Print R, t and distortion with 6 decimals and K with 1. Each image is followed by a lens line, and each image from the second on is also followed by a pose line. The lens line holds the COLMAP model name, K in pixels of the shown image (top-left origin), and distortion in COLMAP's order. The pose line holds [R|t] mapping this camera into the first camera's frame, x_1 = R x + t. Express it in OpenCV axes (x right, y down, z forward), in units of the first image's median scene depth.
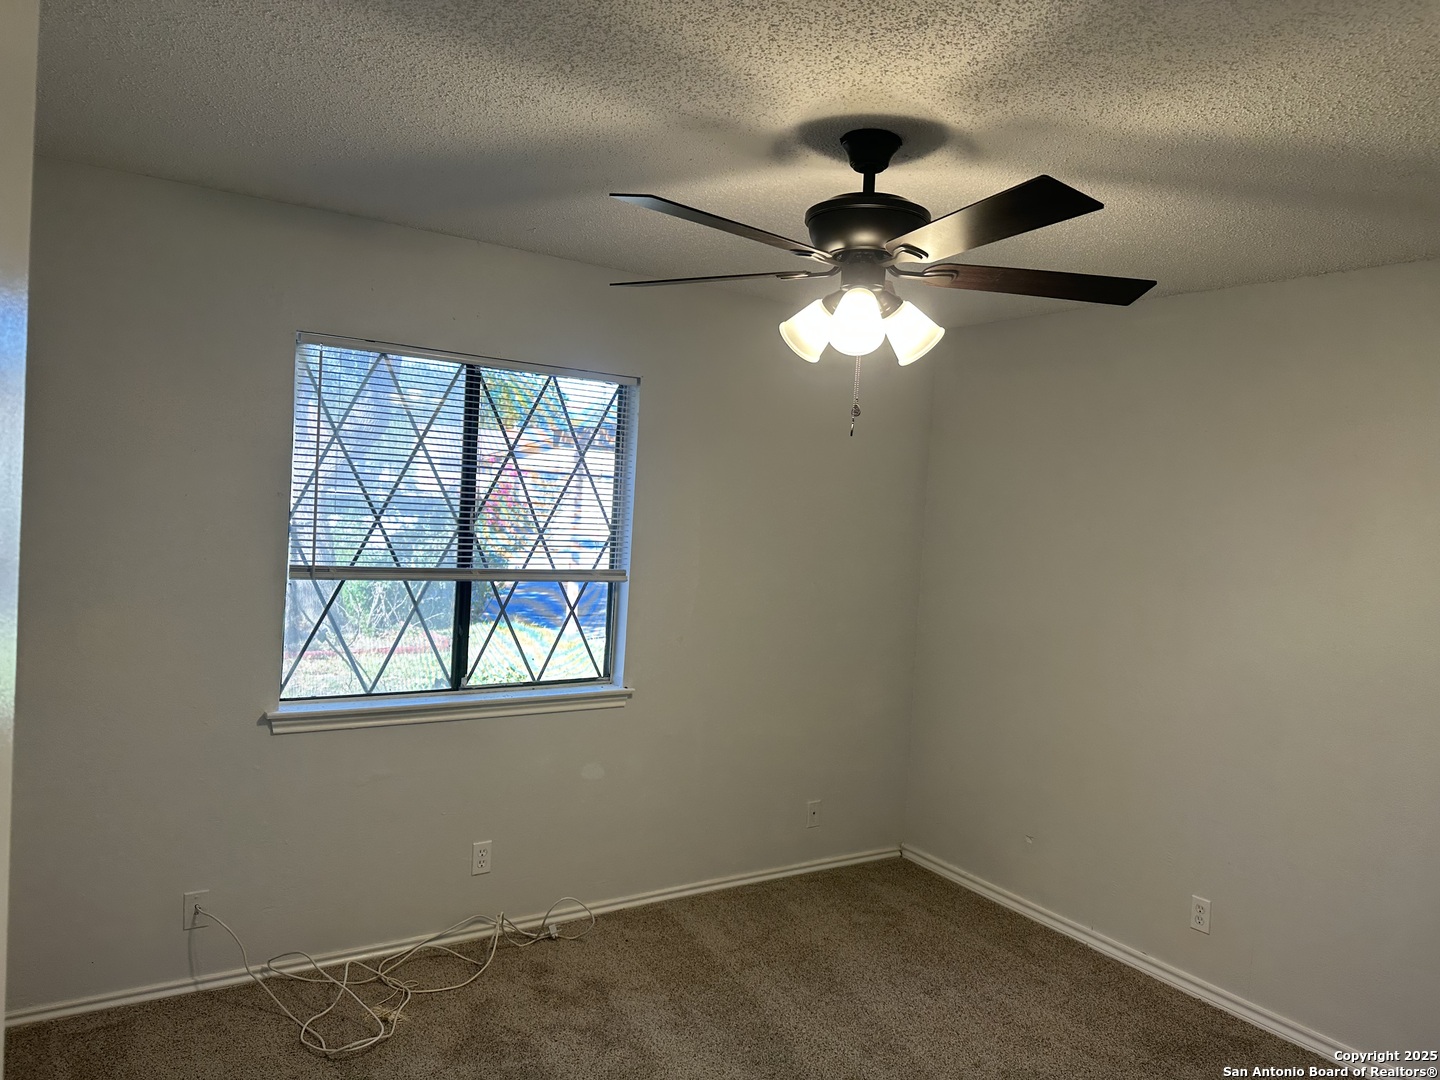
lens RADIAL K [[994.9, 0, 720.0], [0, 994.9, 540.0], [0, 0, 1]] dist [0.001247, -0.001578]
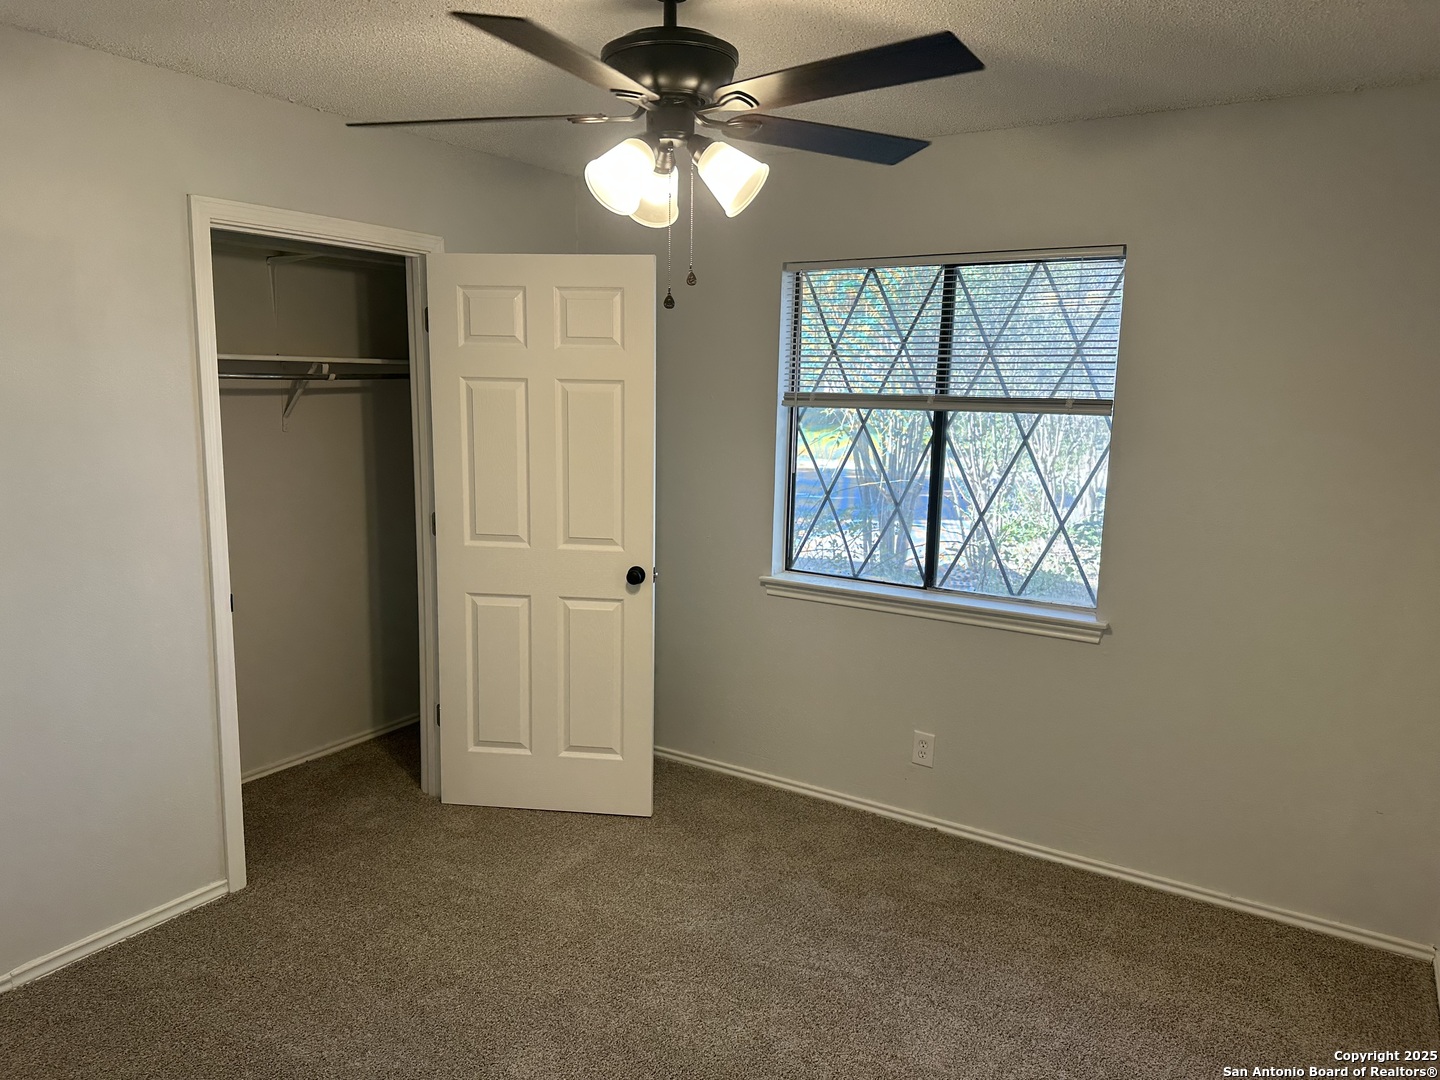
lens RADIAL K [[994.9, 0, 720.0], [0, 994.9, 540.0], [0, 0, 1]] dist [0.001247, -0.001578]
pose [[0.417931, 0.092225, -0.903785, 0.588411], [-0.028632, 0.995677, 0.088362, 0.015684], [0.908027, -0.011052, 0.418765, 0.382050]]
